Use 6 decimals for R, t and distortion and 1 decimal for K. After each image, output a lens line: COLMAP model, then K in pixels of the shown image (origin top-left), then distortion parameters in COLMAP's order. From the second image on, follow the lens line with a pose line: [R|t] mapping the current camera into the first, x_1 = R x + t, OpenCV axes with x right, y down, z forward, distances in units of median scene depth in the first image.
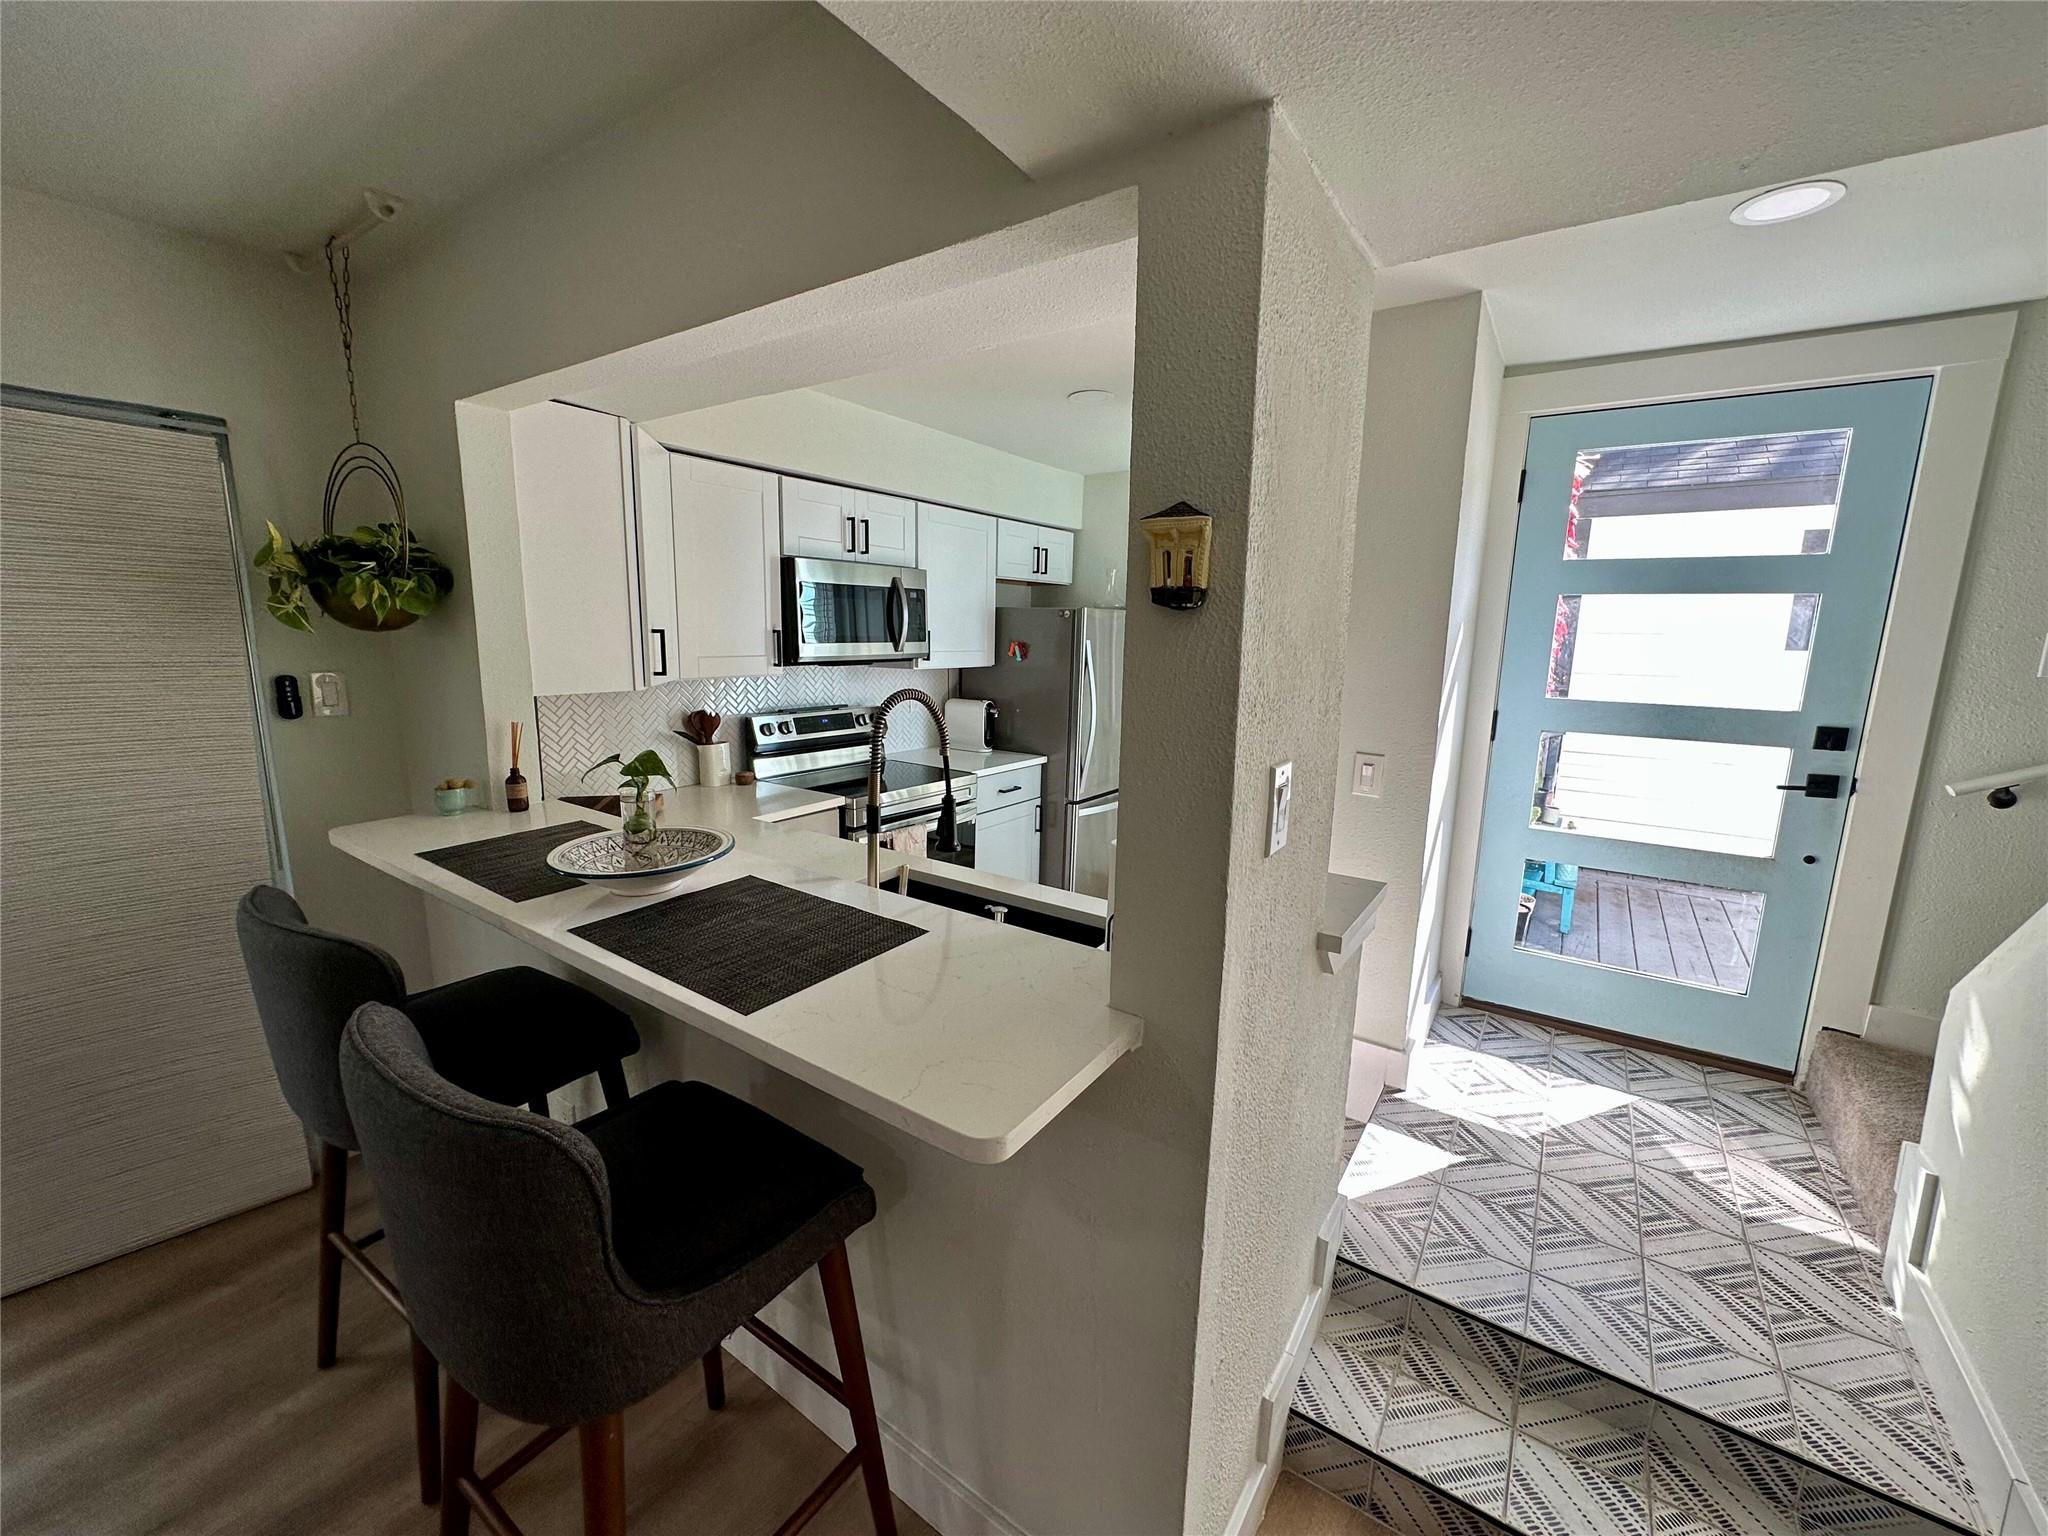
lens RADIAL K [[819.3, 0, 1024.0], [0, 819.3, 768.0], [0, 0, 1]] dist [-0.000189, 0.000142]
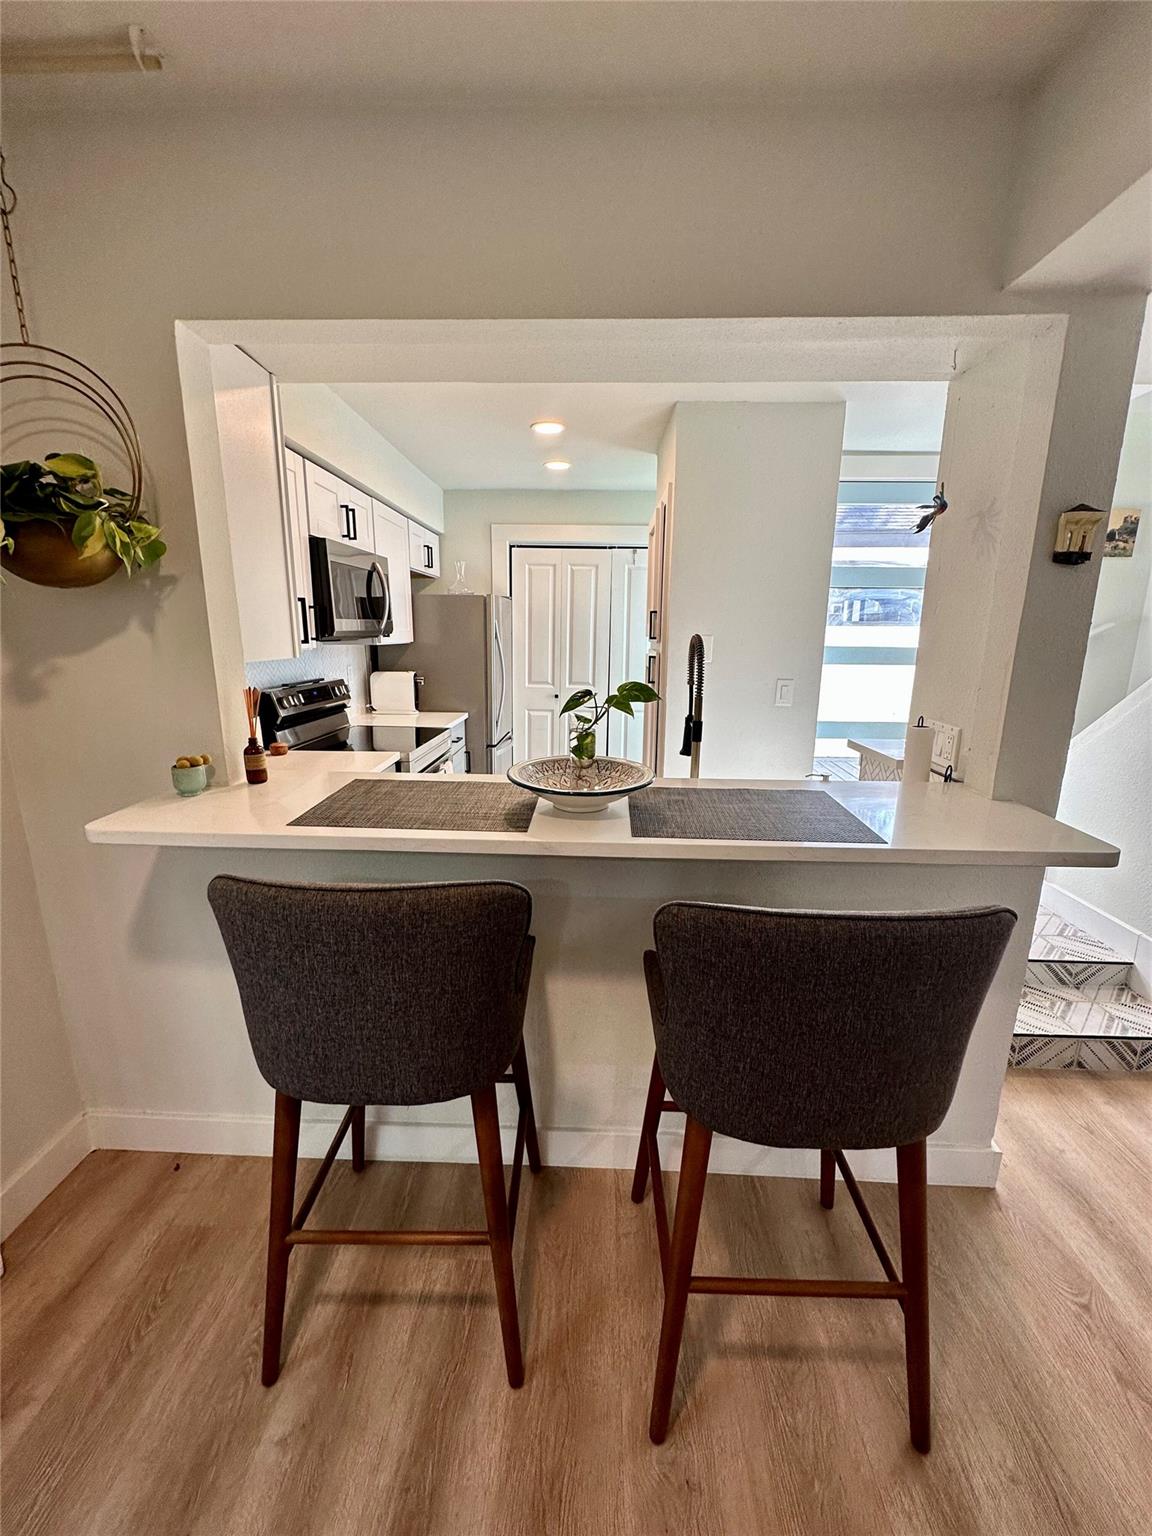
lens RADIAL K [[614.5, 0, 576.0], [0, 614.5, 768.0], [0, 0, 1]] dist [-0.000189, 0.000142]
pose [[0.840729, -0.131426, 0.525263, -0.696768], [0.100782, 0.991125, 0.086679, 0.011241], [-0.531993, -0.019937, 0.846514, 0.195437]]
